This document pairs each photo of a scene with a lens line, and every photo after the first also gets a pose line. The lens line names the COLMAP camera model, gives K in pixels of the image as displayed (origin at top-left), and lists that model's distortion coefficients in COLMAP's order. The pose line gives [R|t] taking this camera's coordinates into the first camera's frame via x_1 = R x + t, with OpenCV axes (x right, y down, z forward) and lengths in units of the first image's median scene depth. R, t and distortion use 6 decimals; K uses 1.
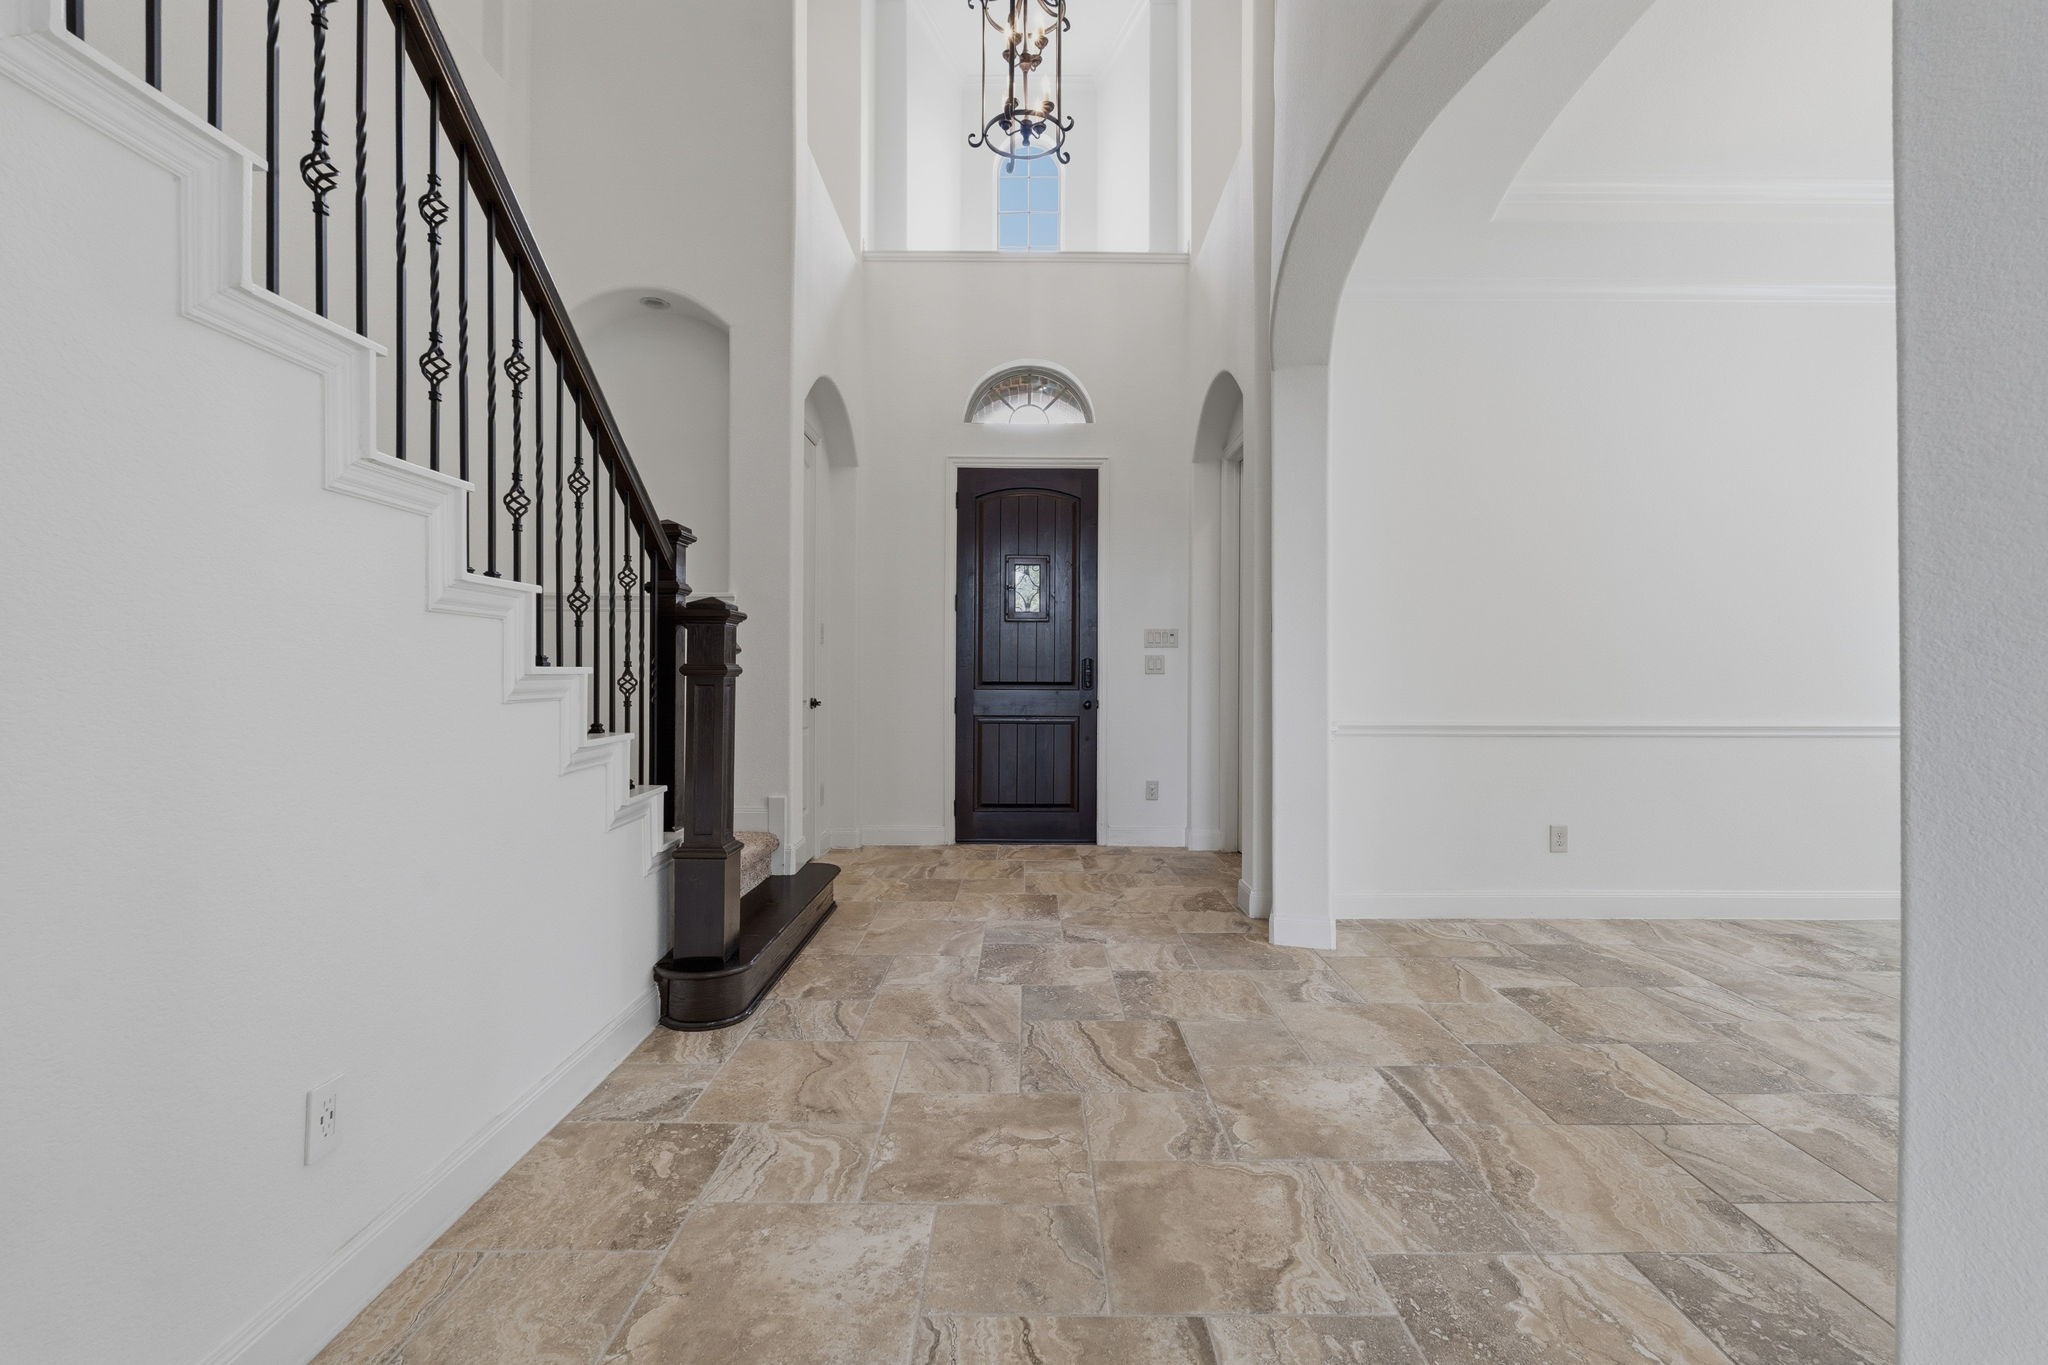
lens RADIAL K [[910.4, 0, 1041.0], [0, 910.4, 674.5], [0, 0, 1]] dist [-0.004370, 0.001546]
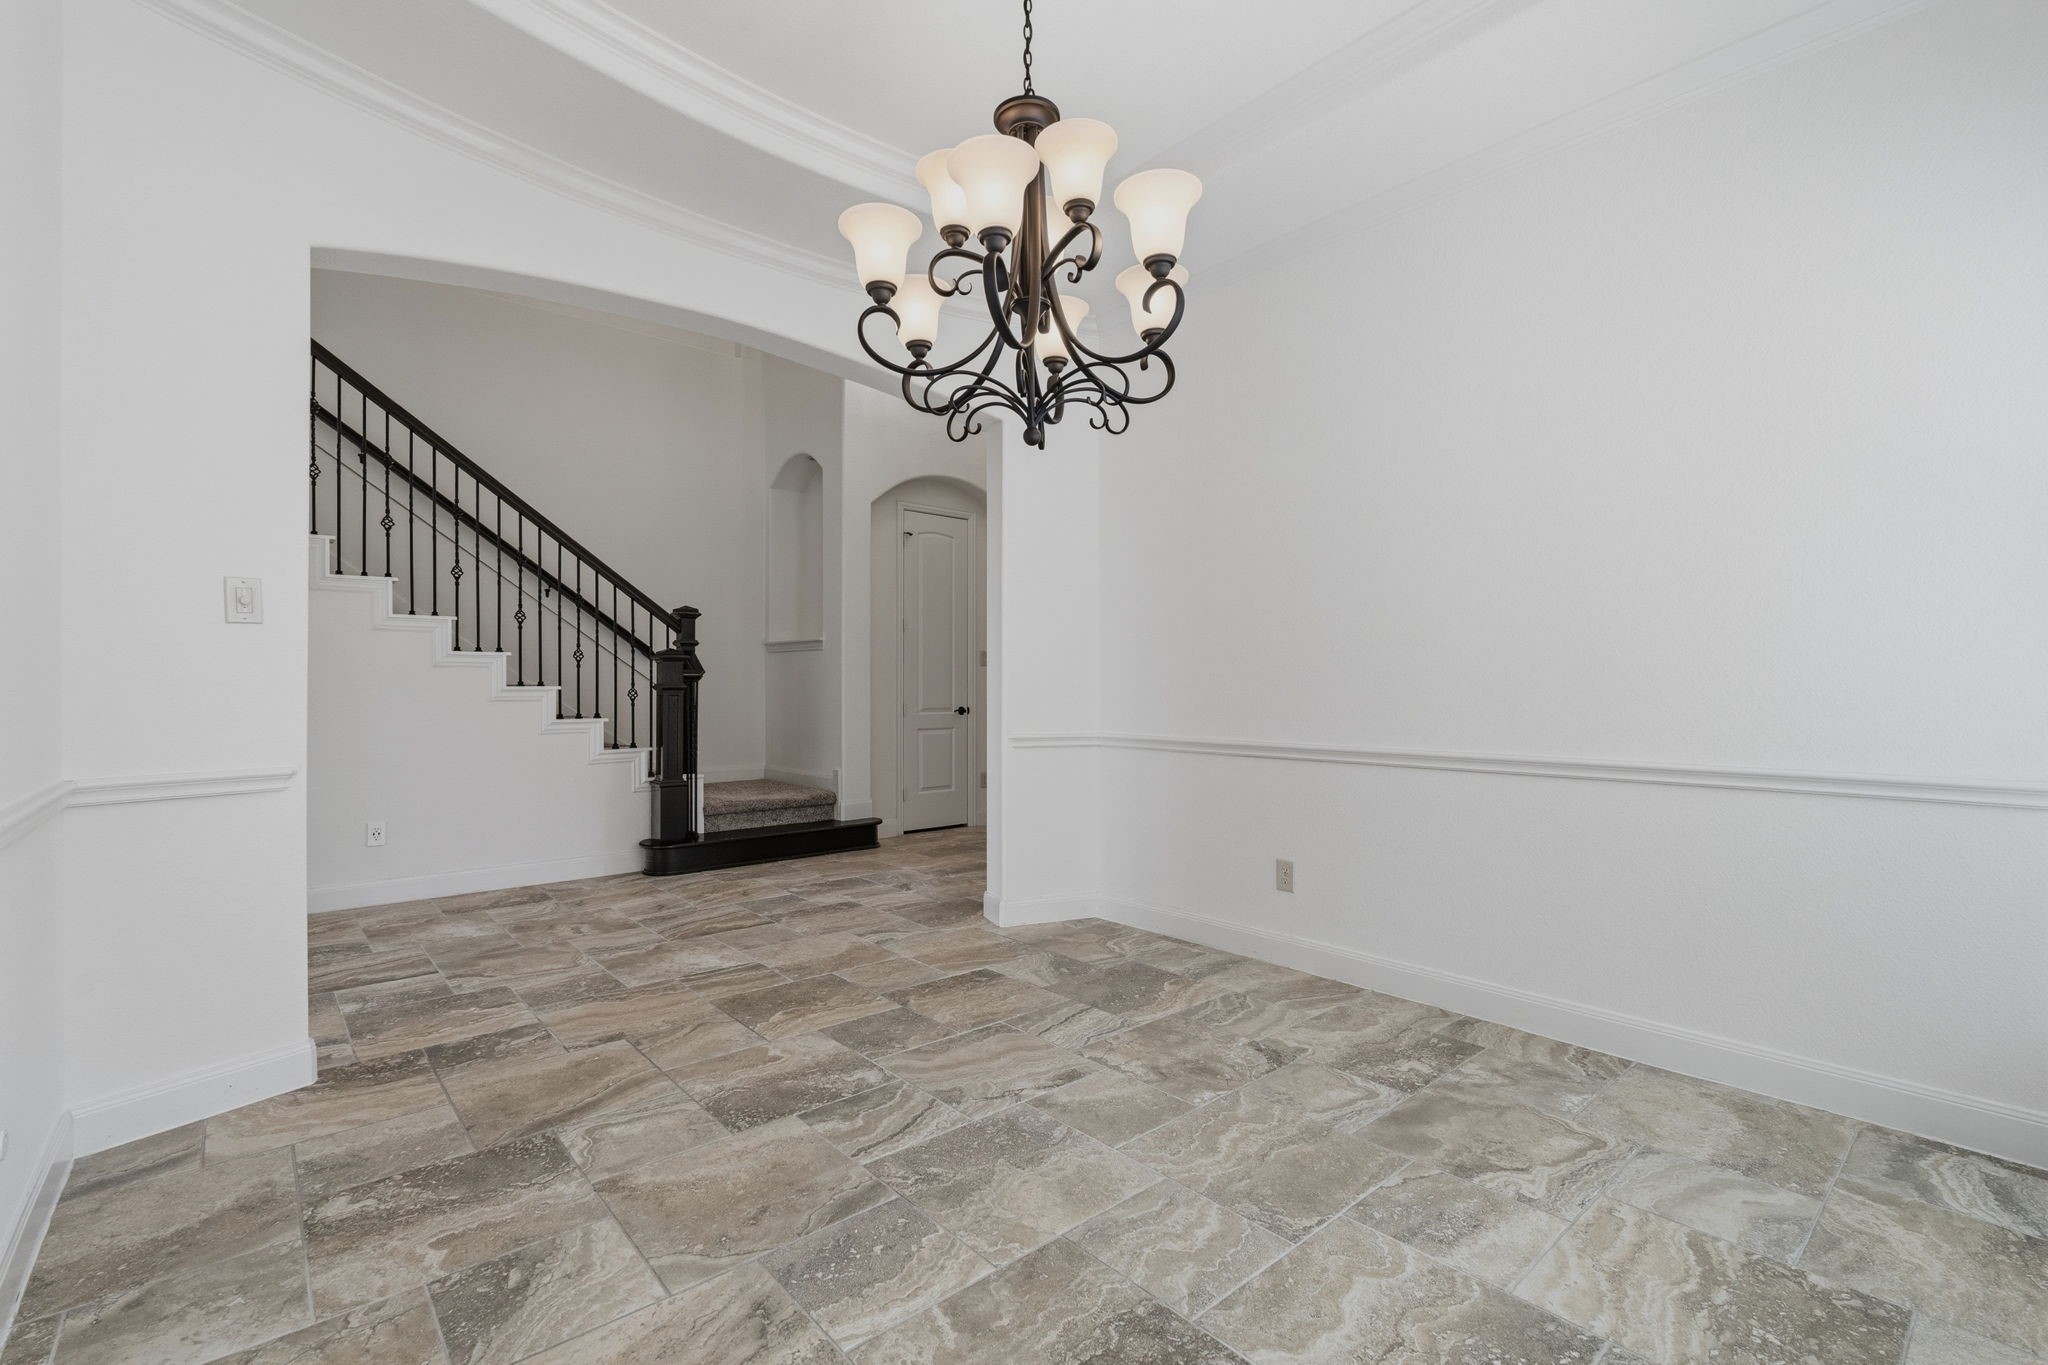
lens RADIAL K [[910.4, 0, 1023.0], [0, 910.4, 690.0], [0, 0, 1]] dist [-0.004370, 0.001546]
pose [[0.649656, -0.002010, -0.760225, 1.723464], [0.001610, 0.999998, -0.001268, 0.004416], [0.760226, -0.000400, 0.649658, 0.384367]]
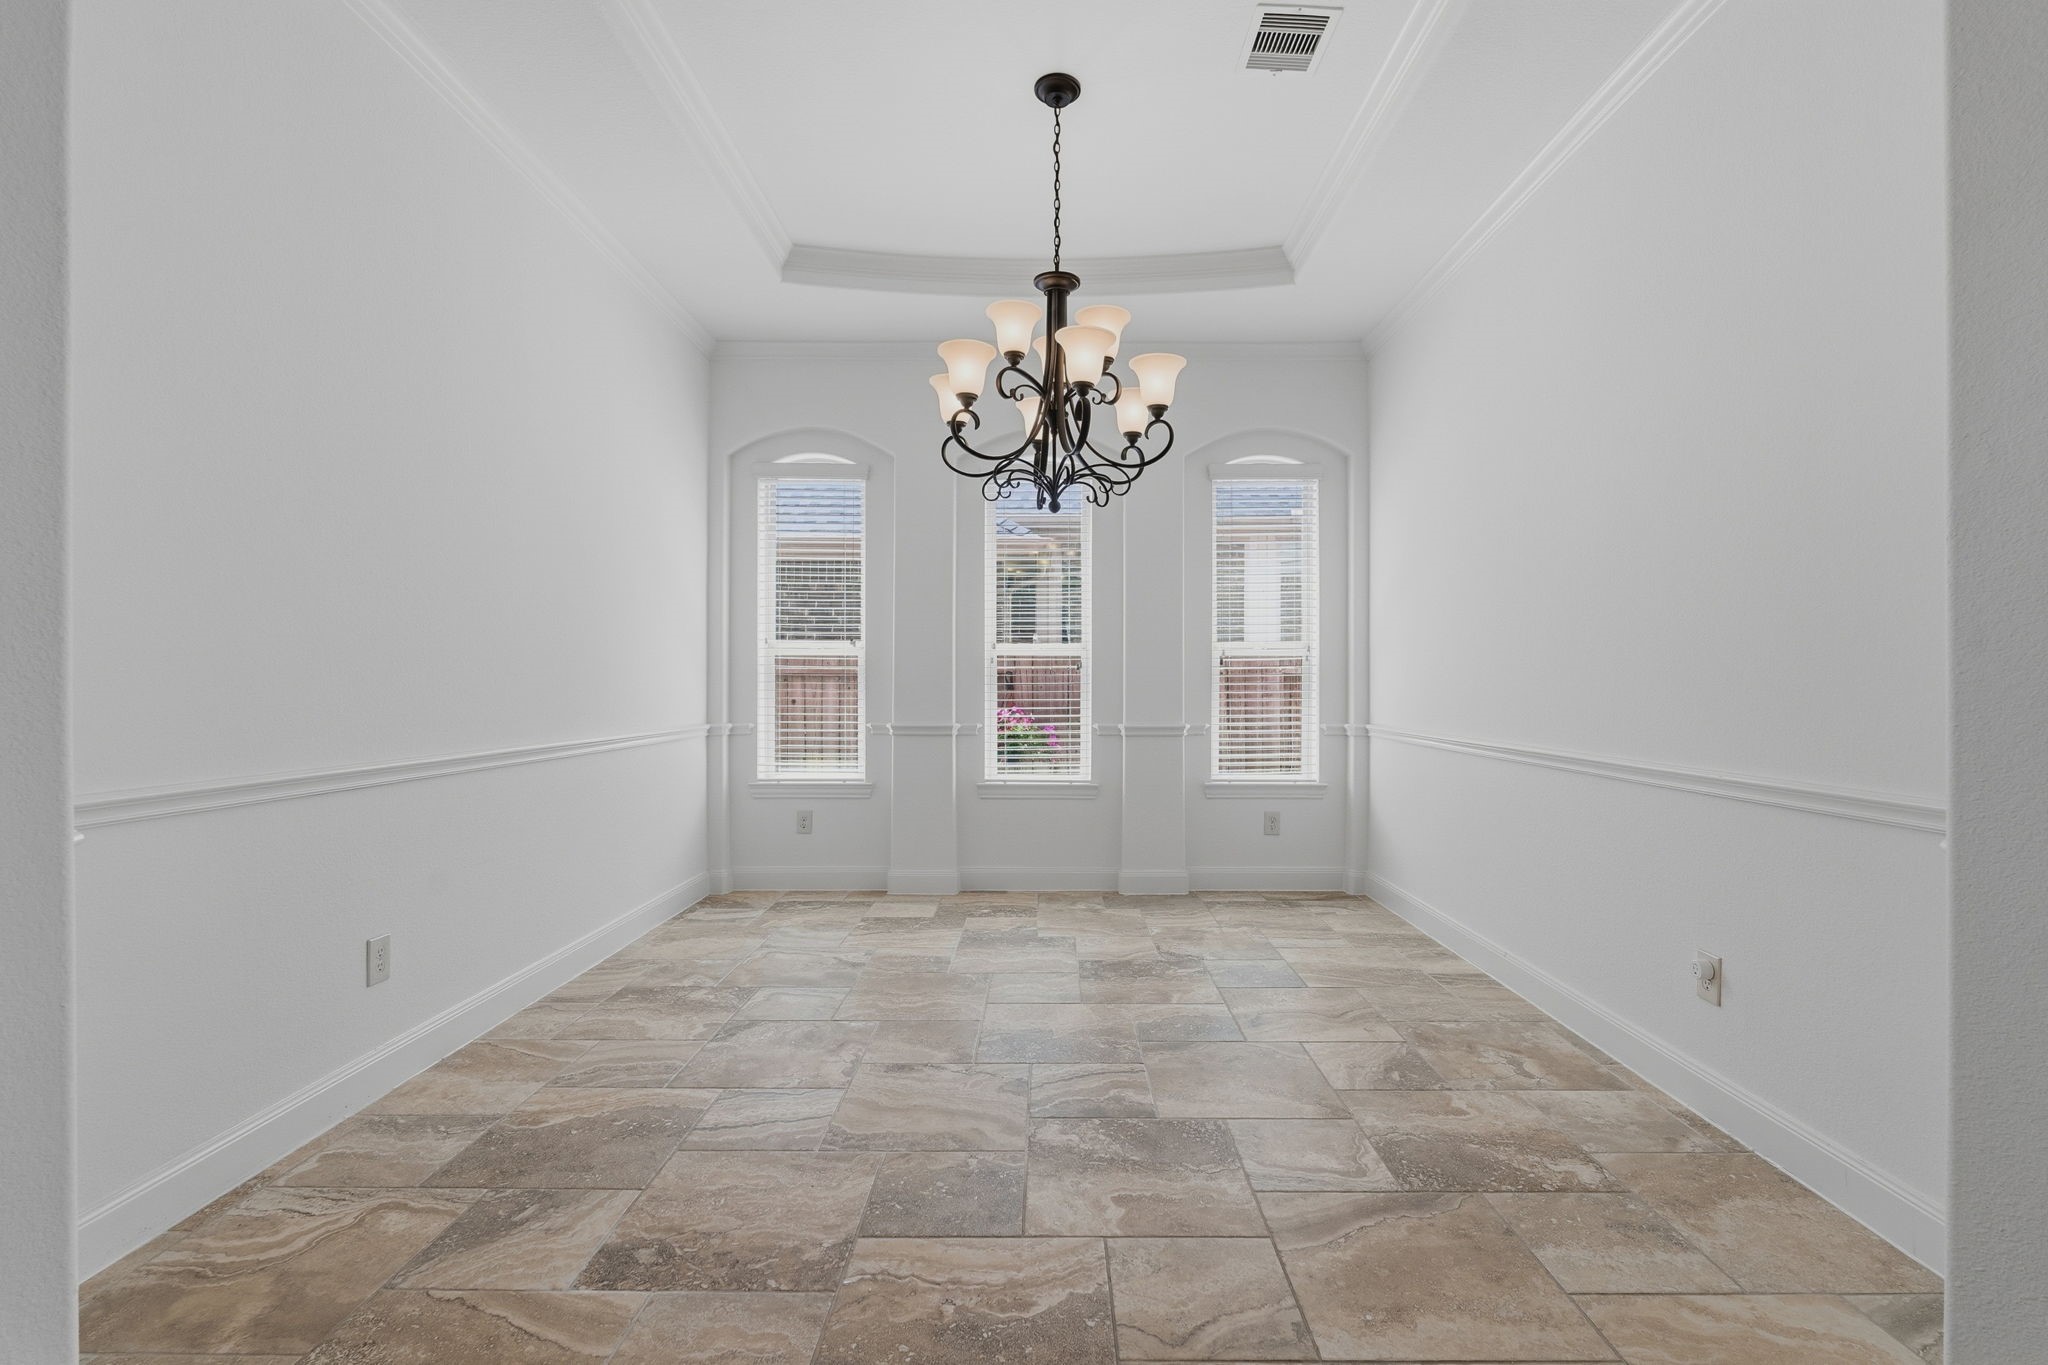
lens RADIAL K [[910.4, 0, 1043.0], [0, 910.4, 682.3], [0, 0, 1]] dist [-0.004370, 0.001546]
pose [[0.010904, -0.000882, 0.999940, -0.018772], [-0.004028, 0.999991, 0.000926, -0.001419], [-0.999932, -0.004037, 0.010900, 0.909265]]
